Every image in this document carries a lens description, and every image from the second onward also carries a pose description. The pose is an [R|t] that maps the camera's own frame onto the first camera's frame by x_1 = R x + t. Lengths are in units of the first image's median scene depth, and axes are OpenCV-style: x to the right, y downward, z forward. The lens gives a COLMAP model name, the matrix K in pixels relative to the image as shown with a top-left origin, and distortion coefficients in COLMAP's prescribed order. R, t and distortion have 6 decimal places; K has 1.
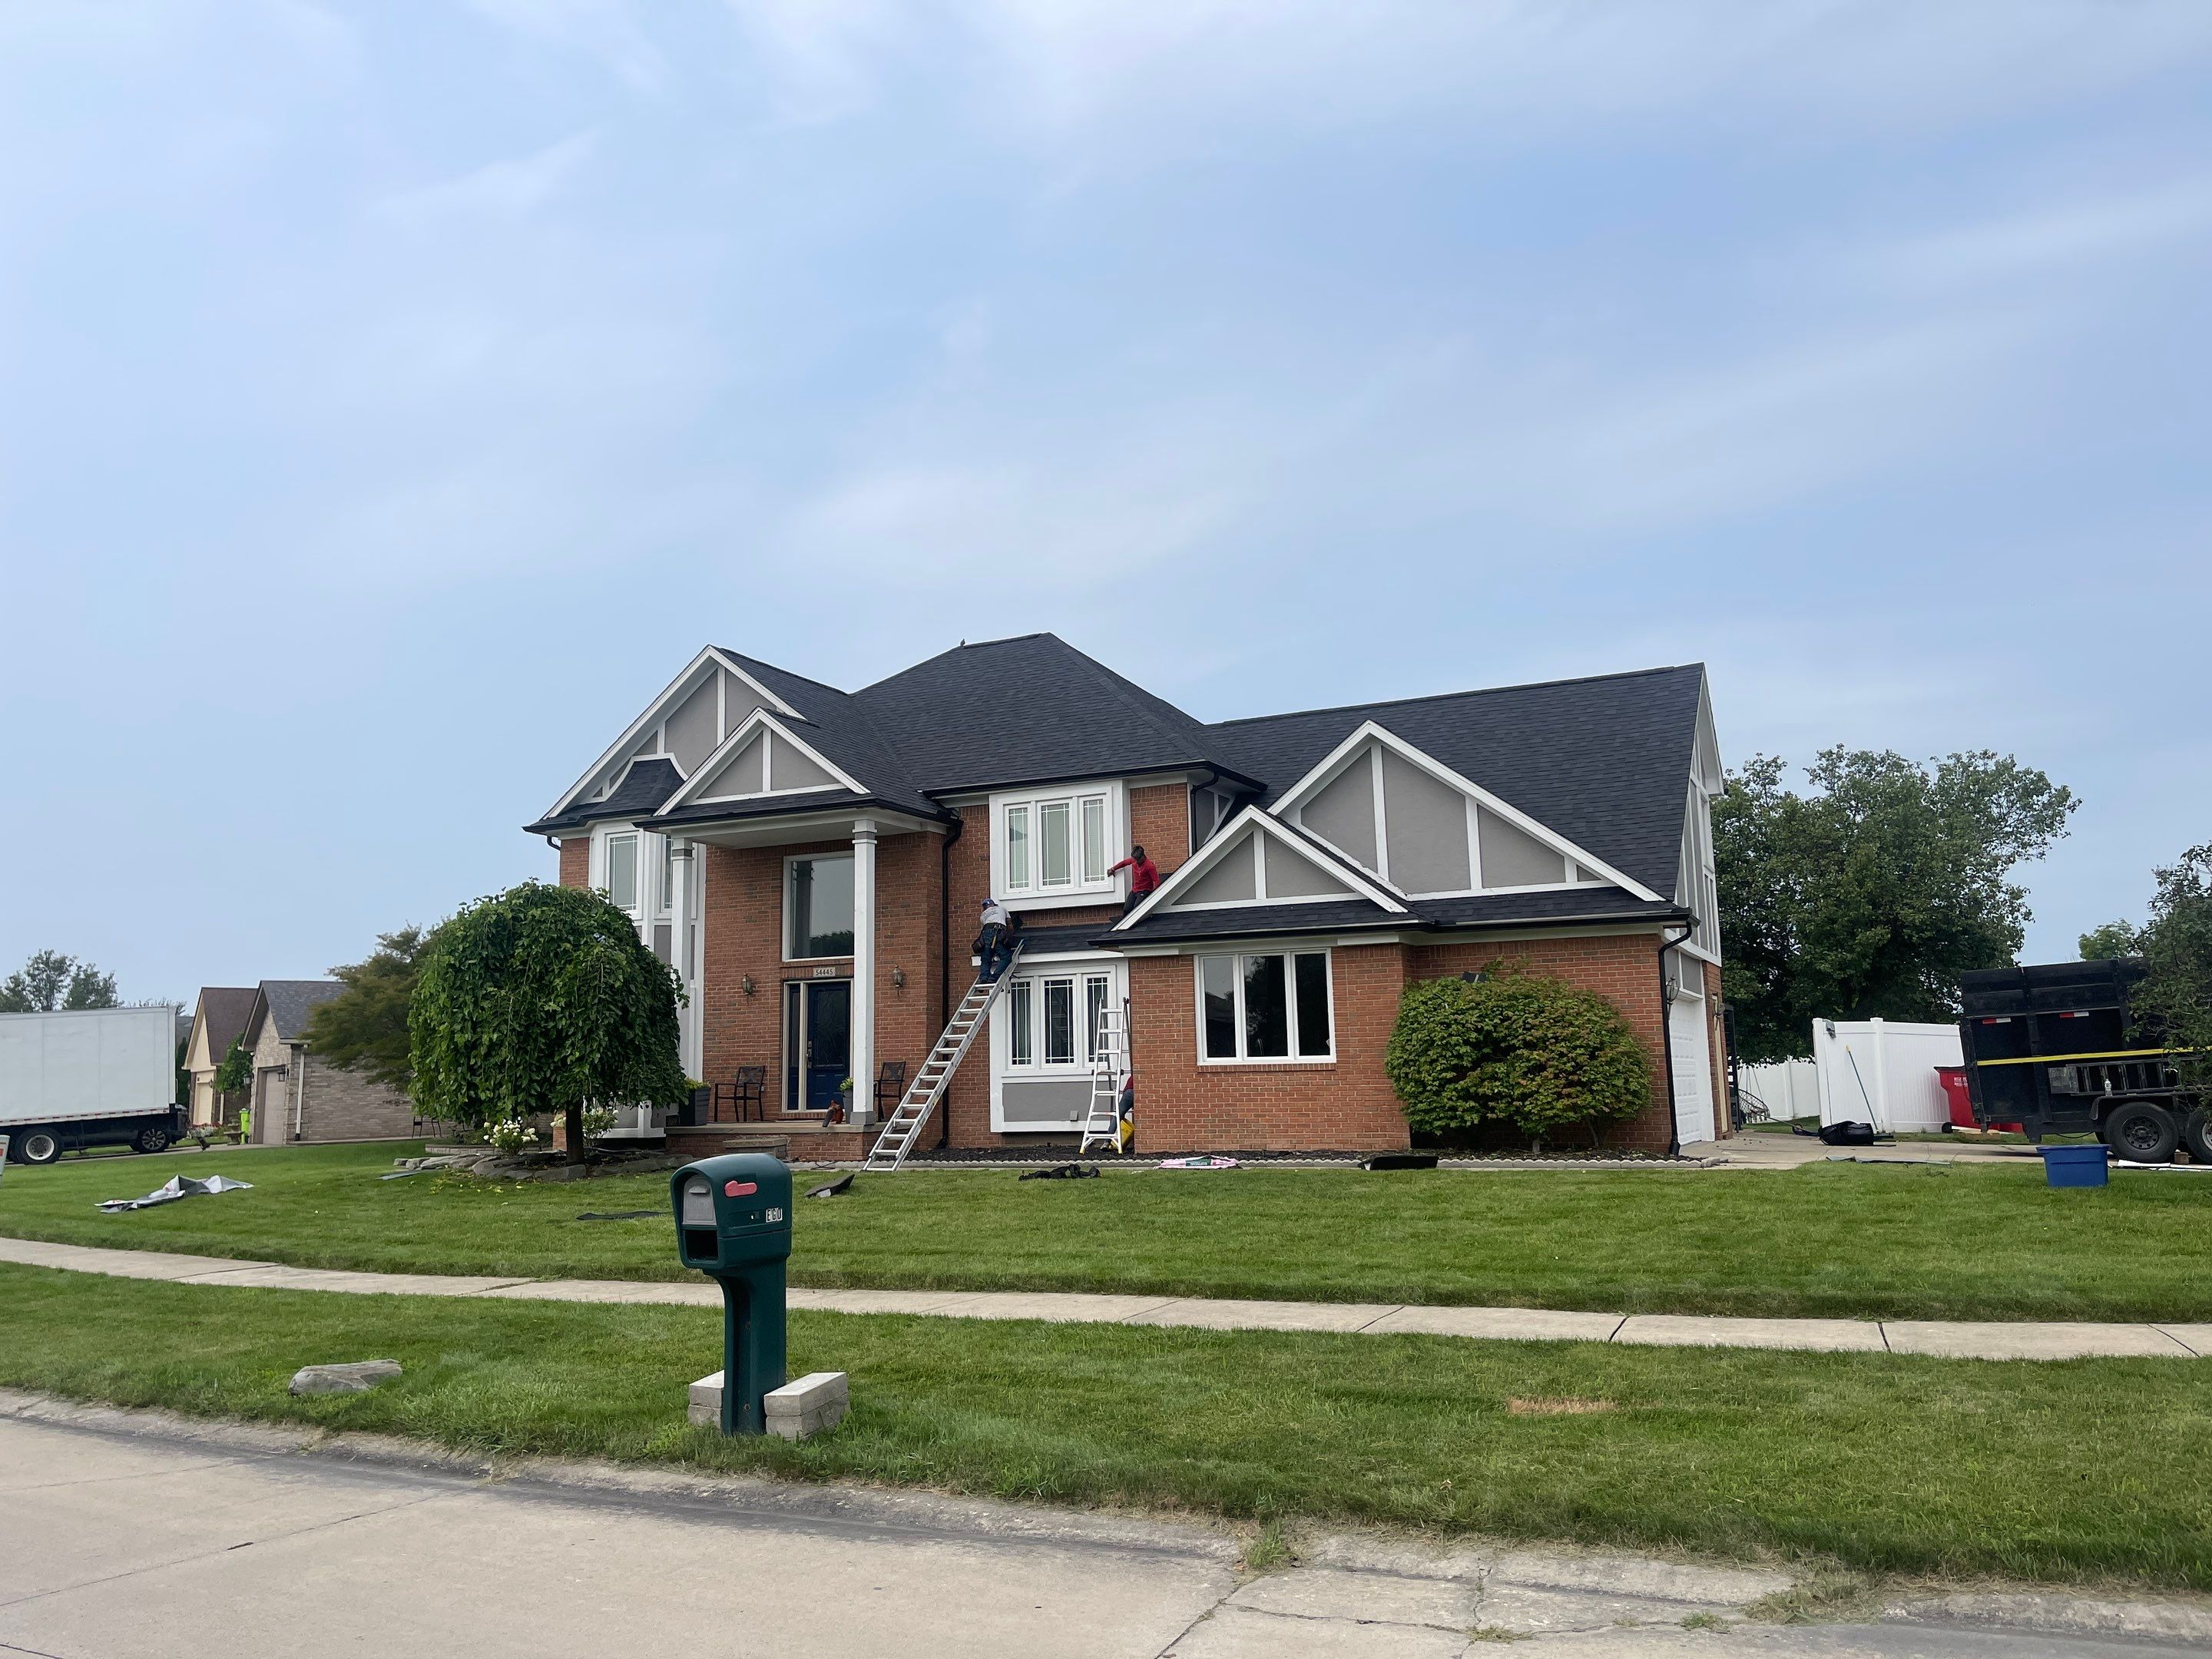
lens RADIAL K [[1677.6, 0, 1067.7], [0, 1677.6, 822.2], [0, 0, 1]] dist [0.097138, -0.000840]
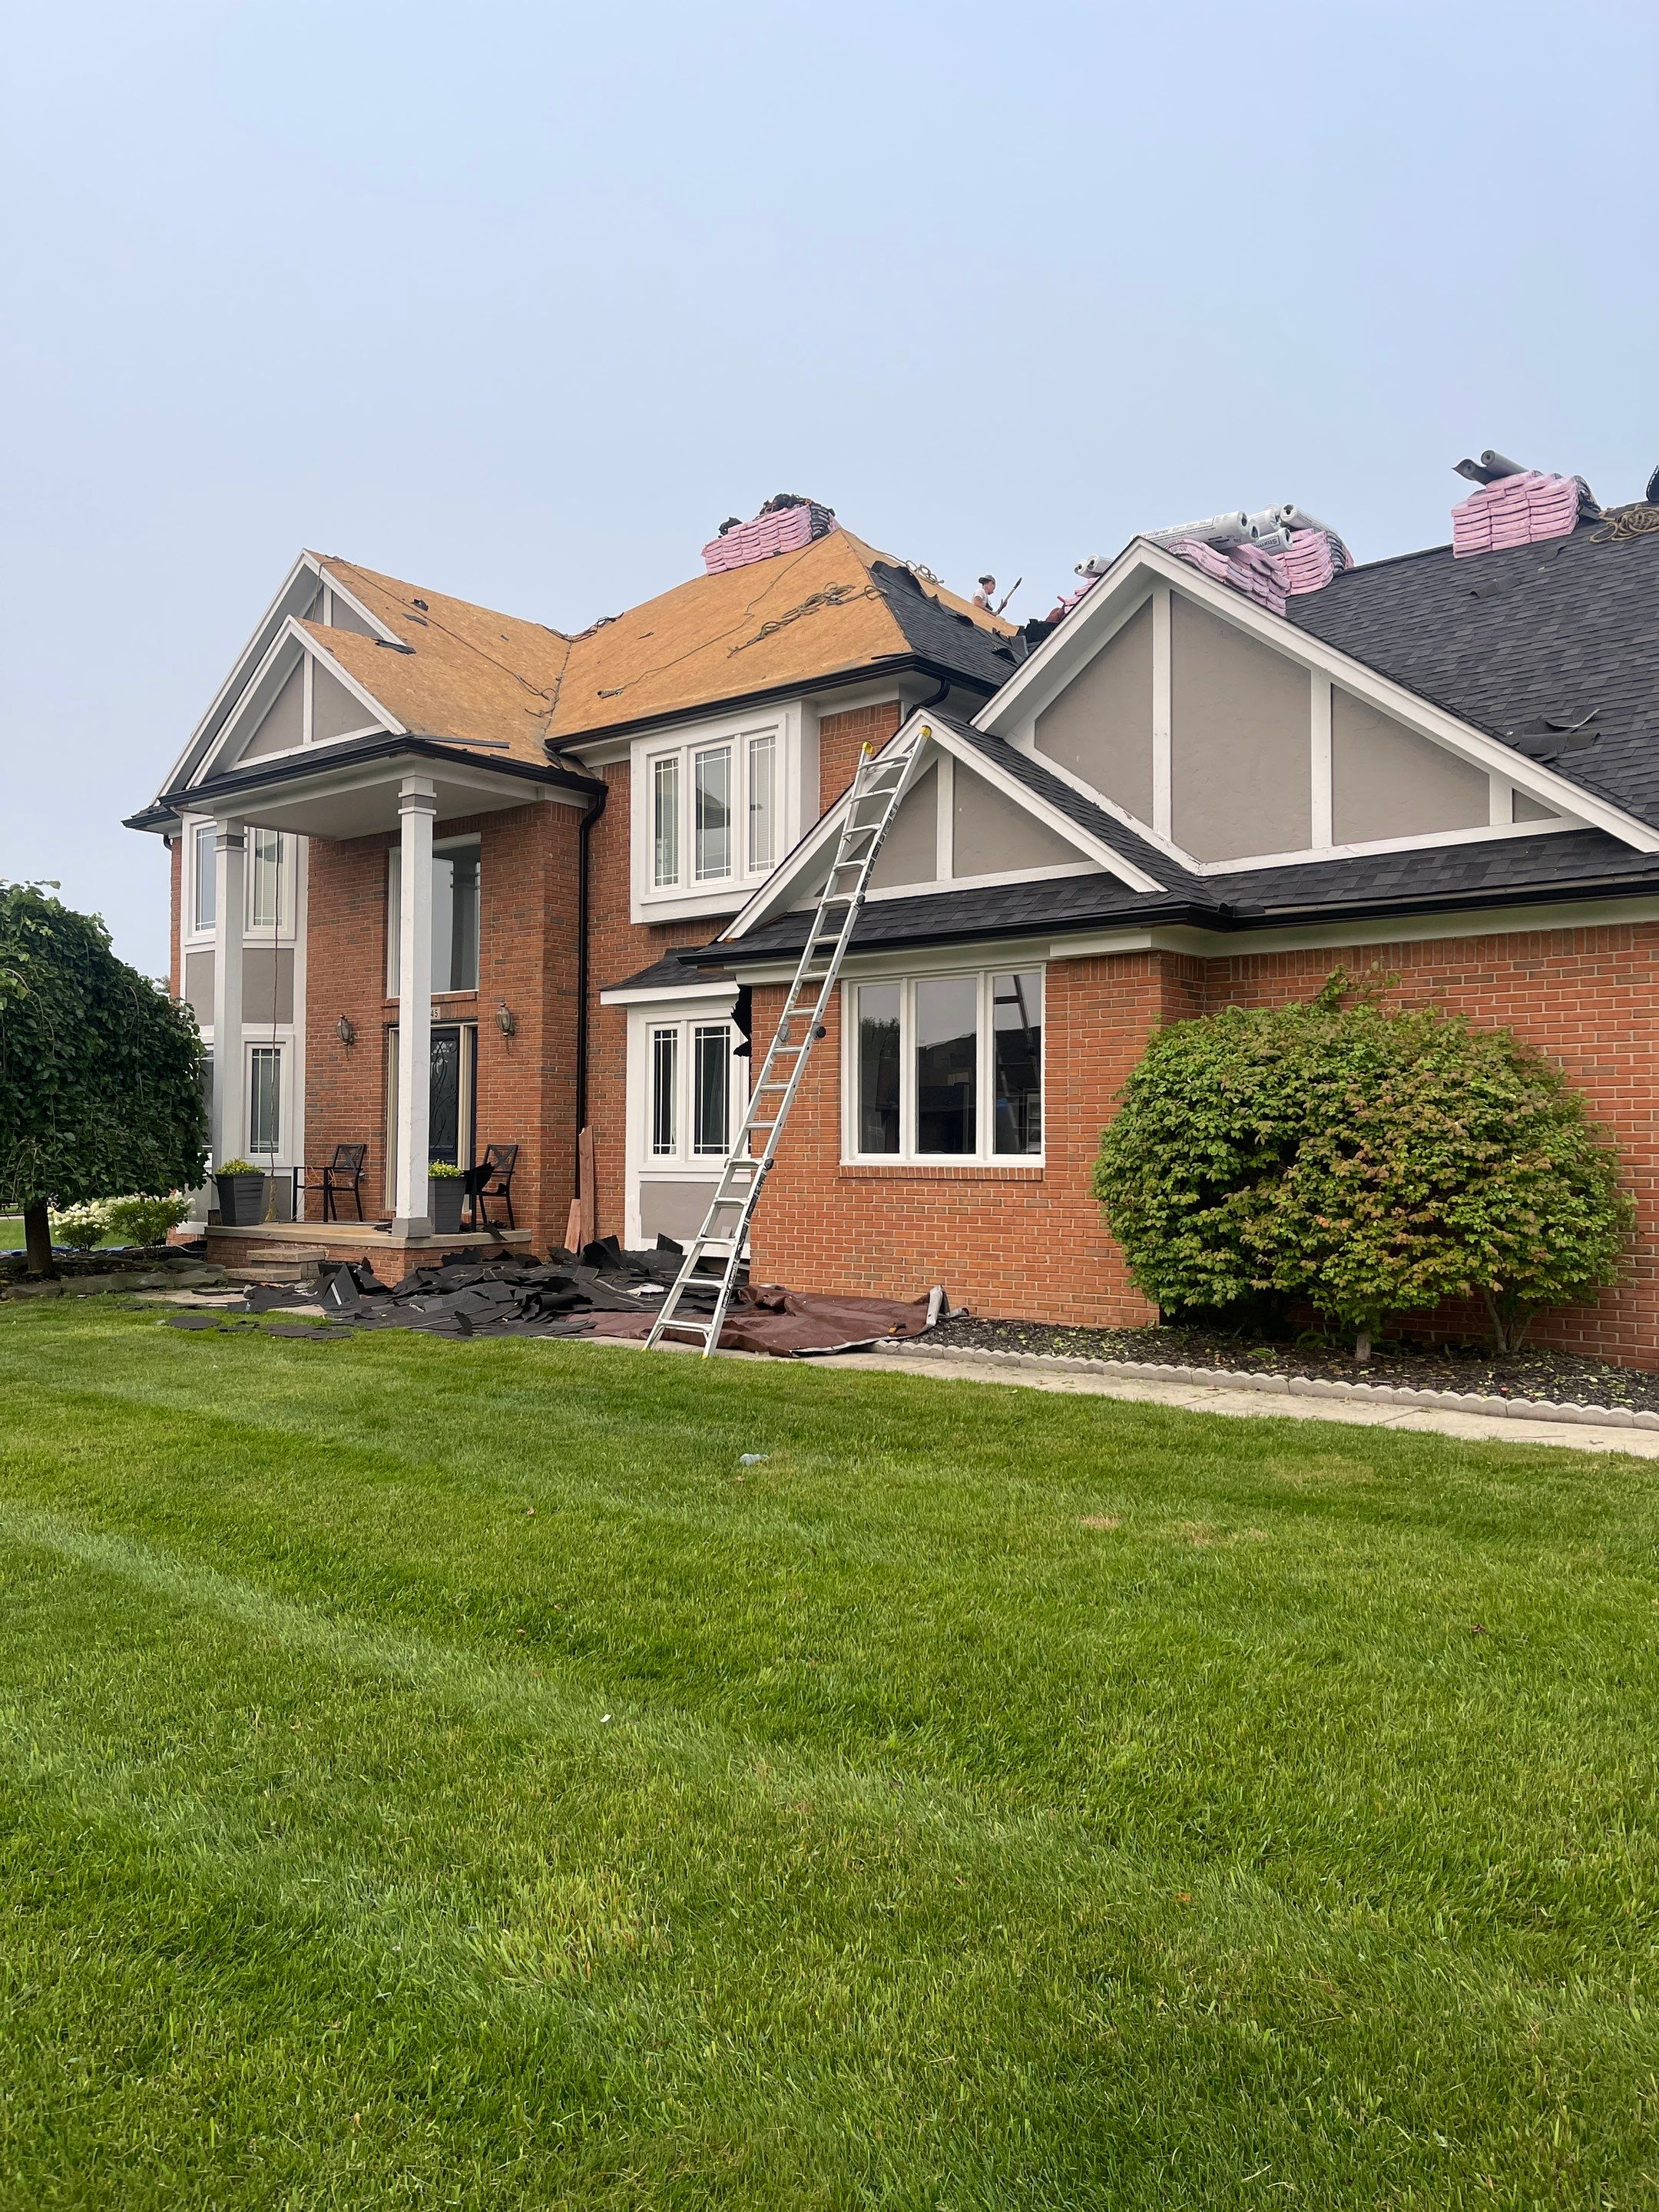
lens RADIAL K [[1662.2, 0, 829.5], [0, 1662.2, 1106.0], [0, 0, 1]] dist [0.042990, -0.003114]
pose [[0.972082, 0.019397, -0.233839, 0.193897], [0.009799, 0.992352, 0.123048, 0.048063], [0.234437, -0.121904, 0.964458, 0.406050]]
